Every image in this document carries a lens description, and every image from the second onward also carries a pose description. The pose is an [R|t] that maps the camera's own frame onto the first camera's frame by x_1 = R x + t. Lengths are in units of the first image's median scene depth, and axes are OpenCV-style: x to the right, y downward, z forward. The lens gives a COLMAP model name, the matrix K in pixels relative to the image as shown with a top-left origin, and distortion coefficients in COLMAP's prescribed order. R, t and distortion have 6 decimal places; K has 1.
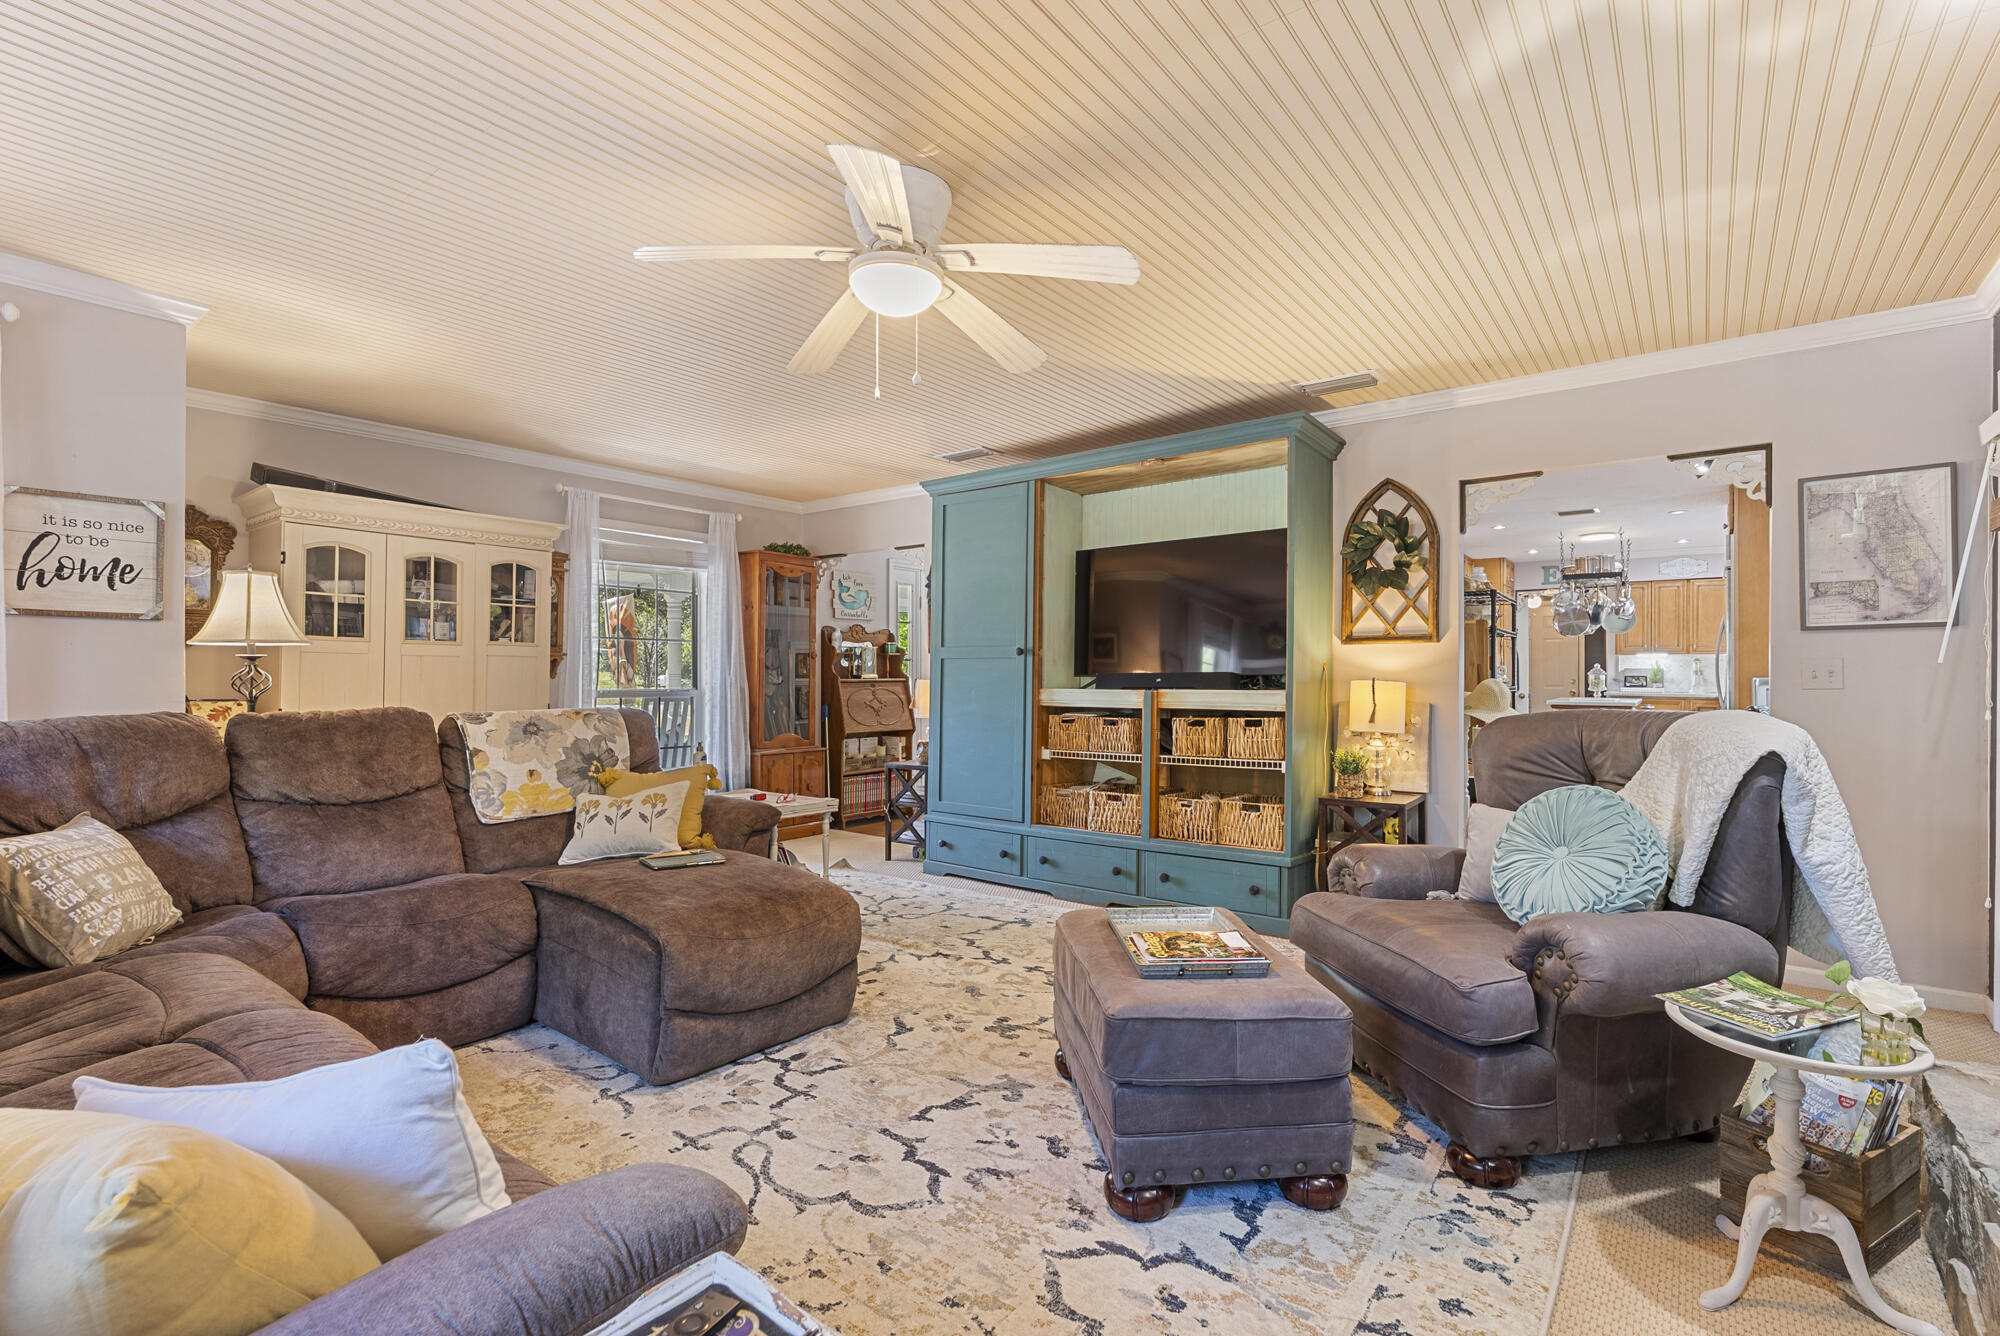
lens RADIAL K [[906.5, 0, 1001.8], [0, 906.5, 668.8], [0, 0, 1]] dist [-0.009779, 0.001838]
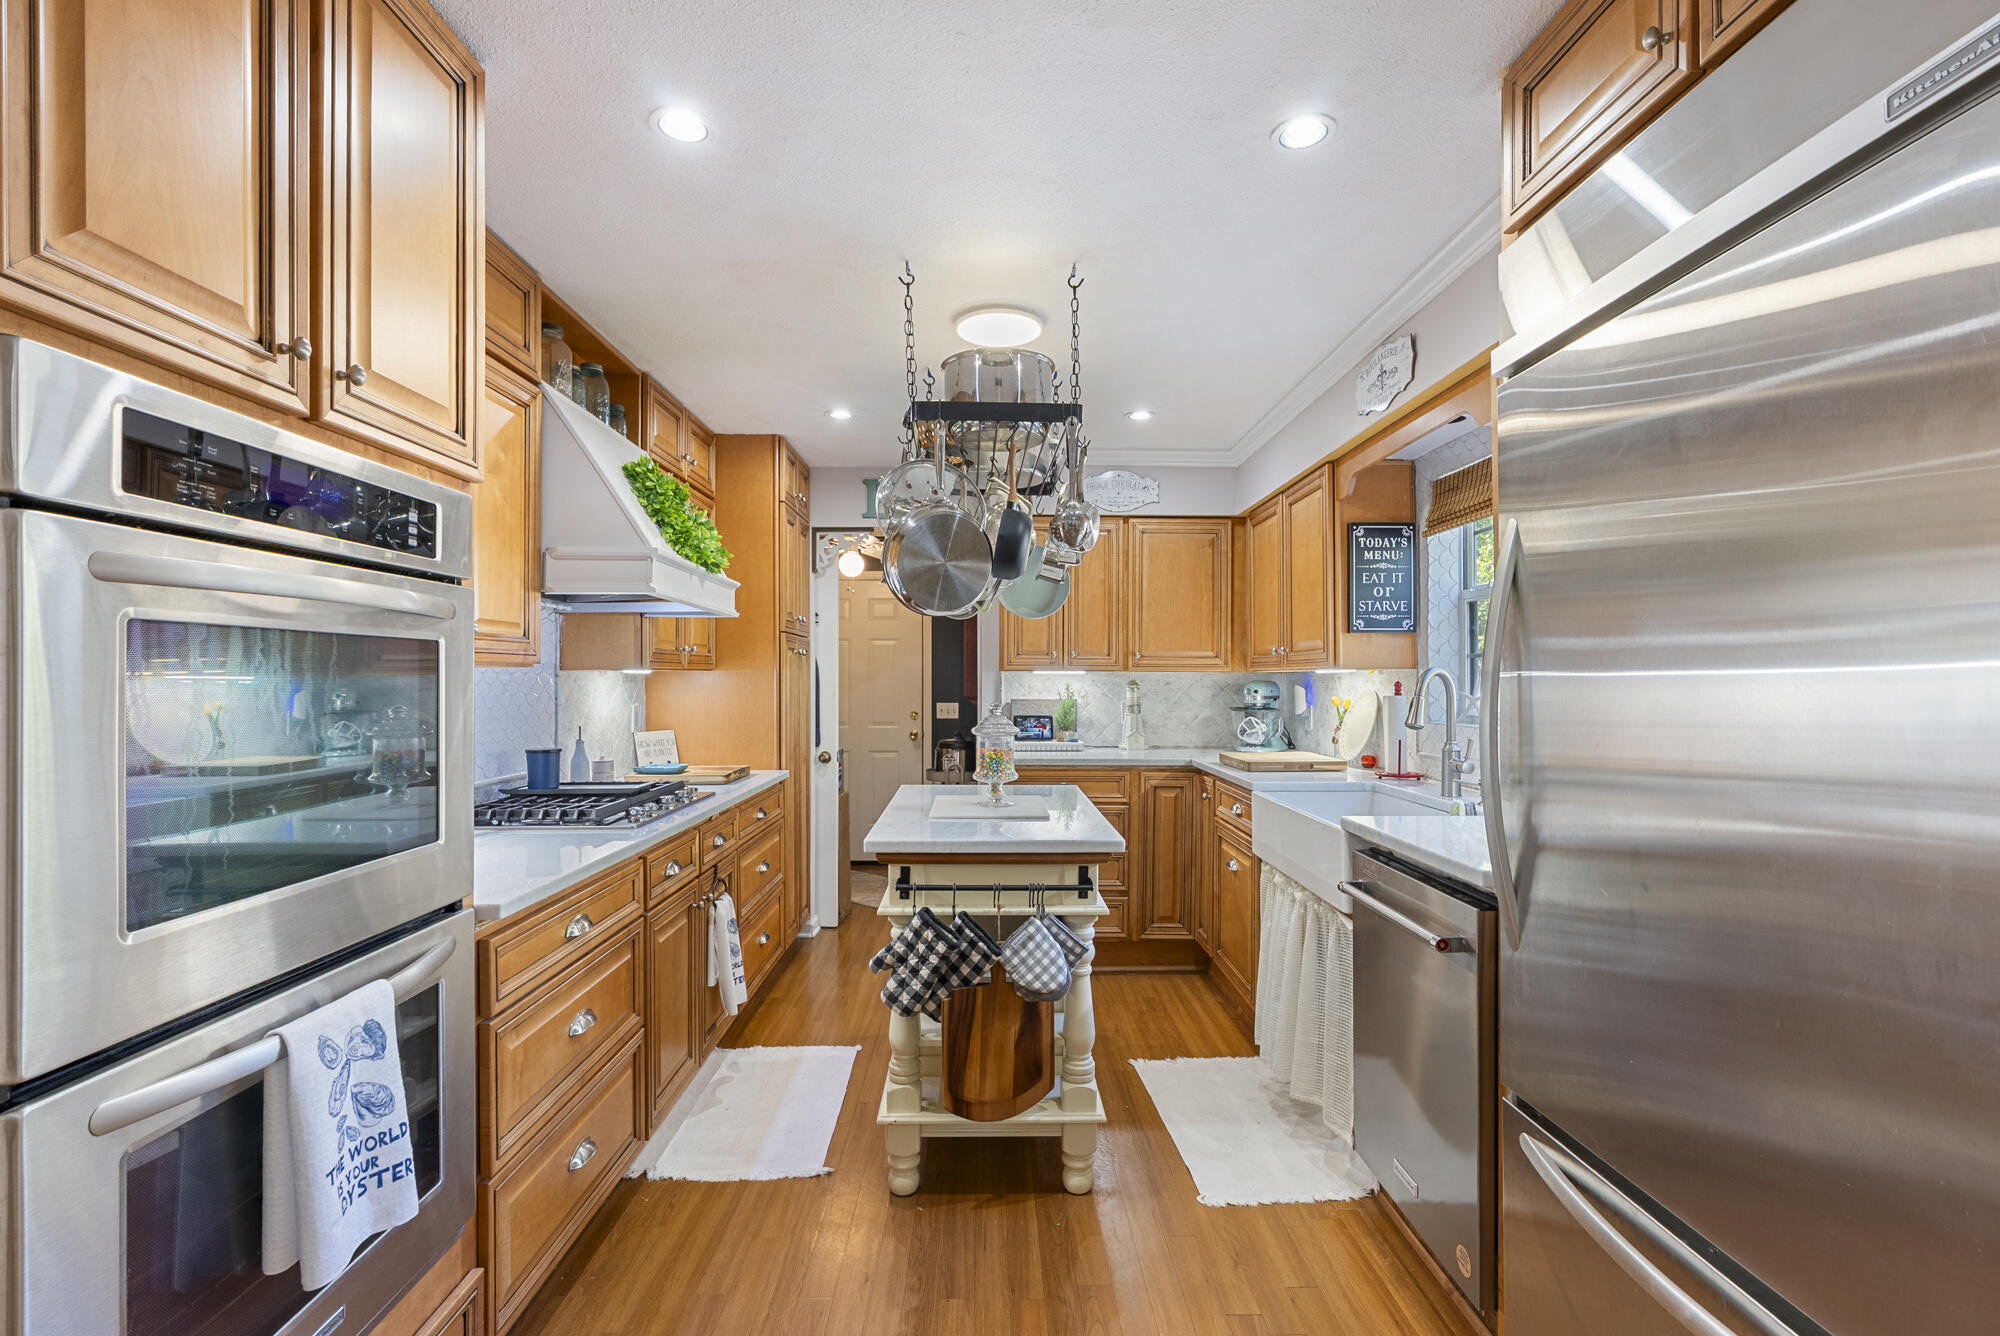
lens RADIAL K [[906.5, 0, 1005.6], [0, 906.5, 673.8], [0, 0, 1]] dist [-0.009779, 0.001838]
pose [[0.775593, 0.000062, 0.631233, 0.397082], [-0.003015, 0.999989, 0.003607, -0.016646], [-0.631226, -0.004701, 0.775585, 0.650454]]
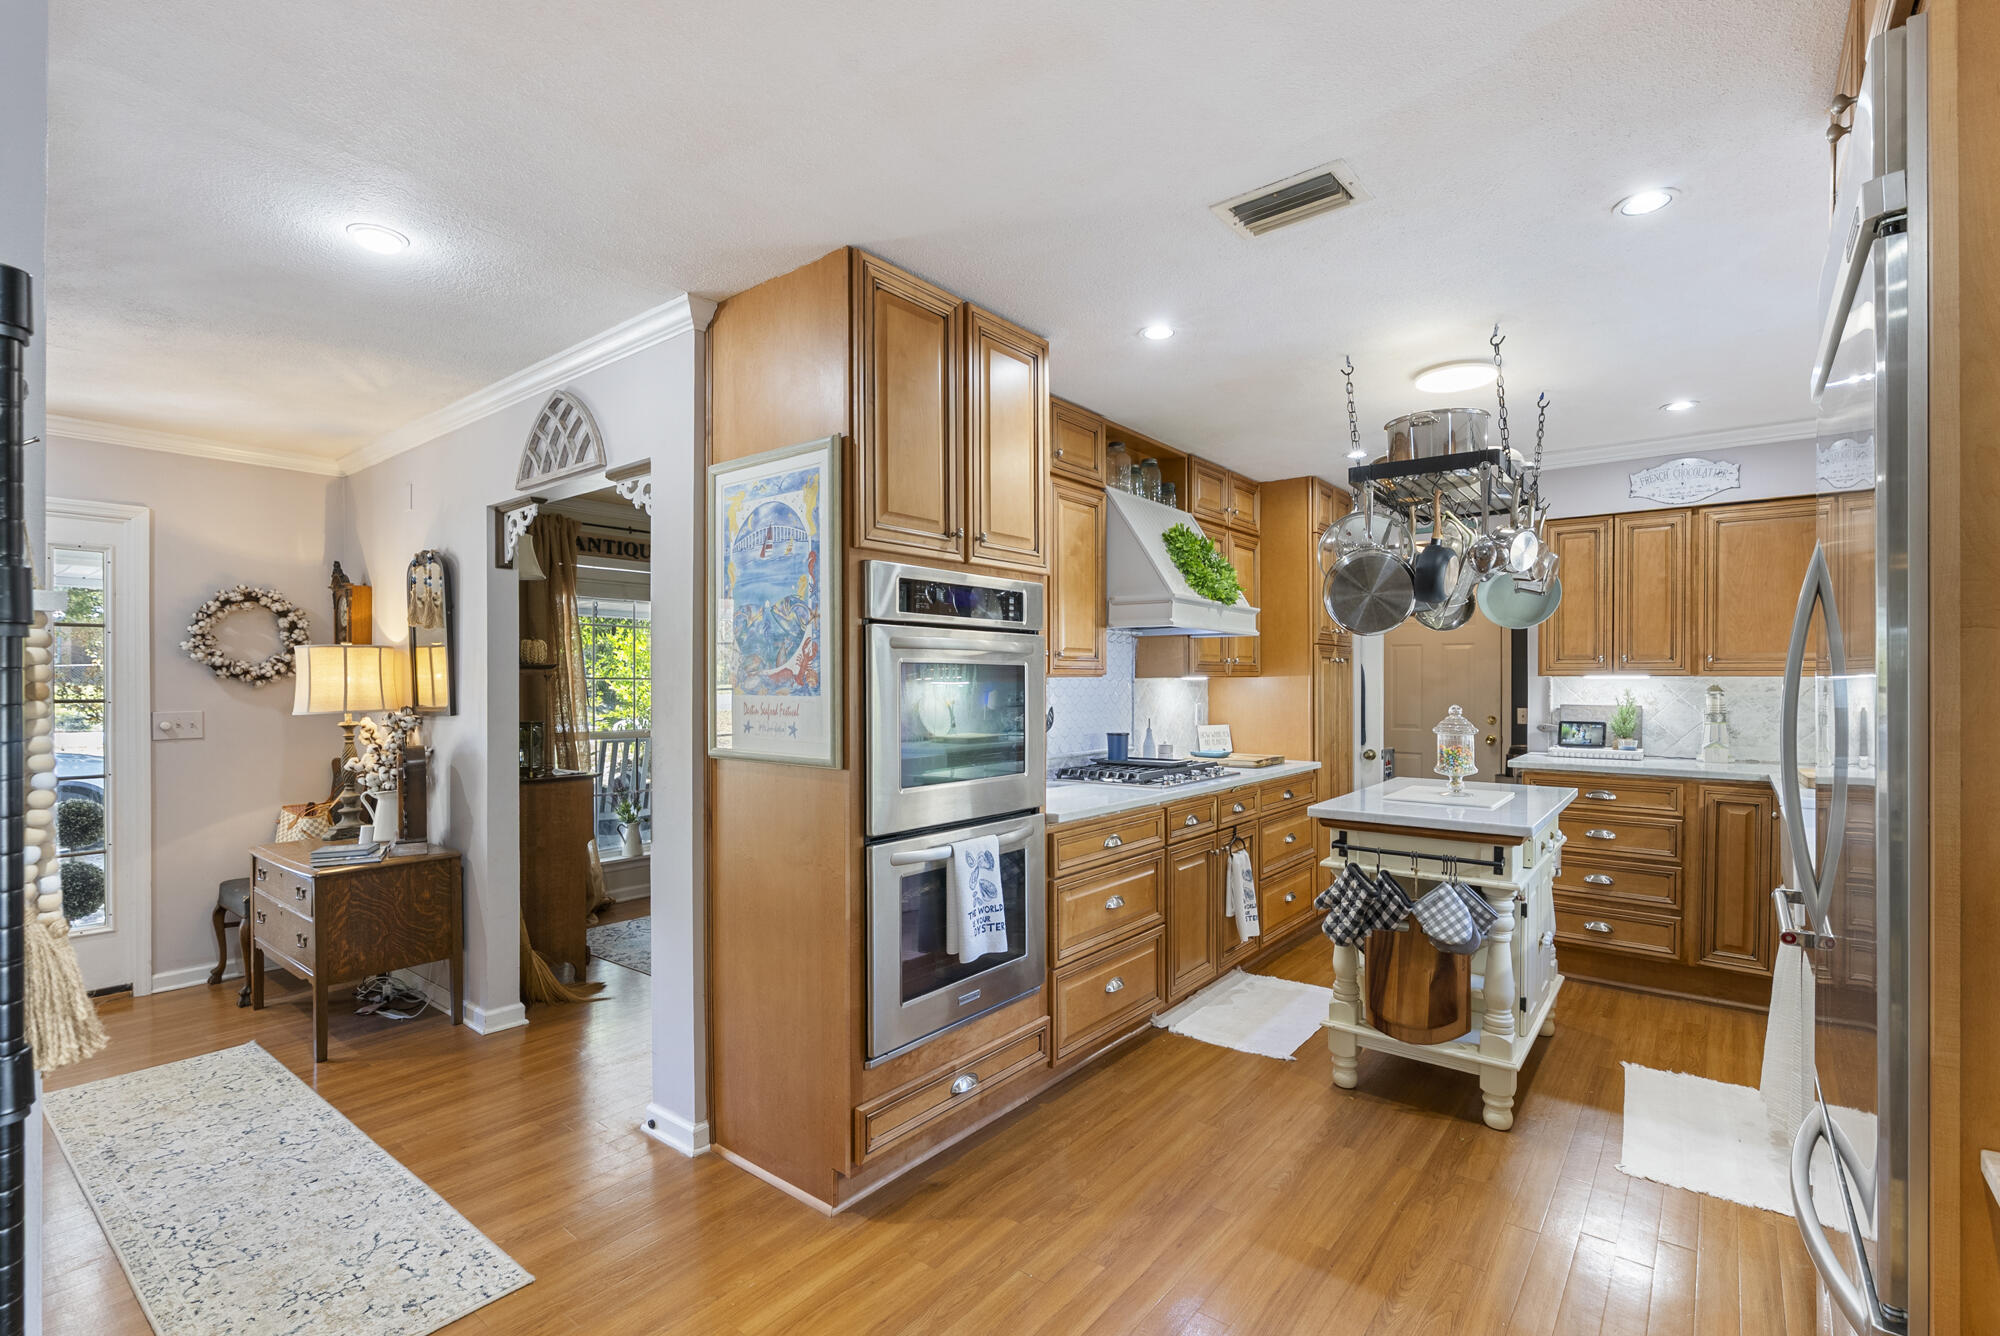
lens RADIAL K [[906.5, 0, 987.1], [0, 906.5, 678.0], [0, 0, 1]] dist [-0.009779, 0.001838]
pose [[0.999876, -0.004549, -0.015064, 0.411831], [0.004620, 0.999978, 0.004721, -0.018926], [0.015042, -0.004790, 0.999875, 0.541291]]
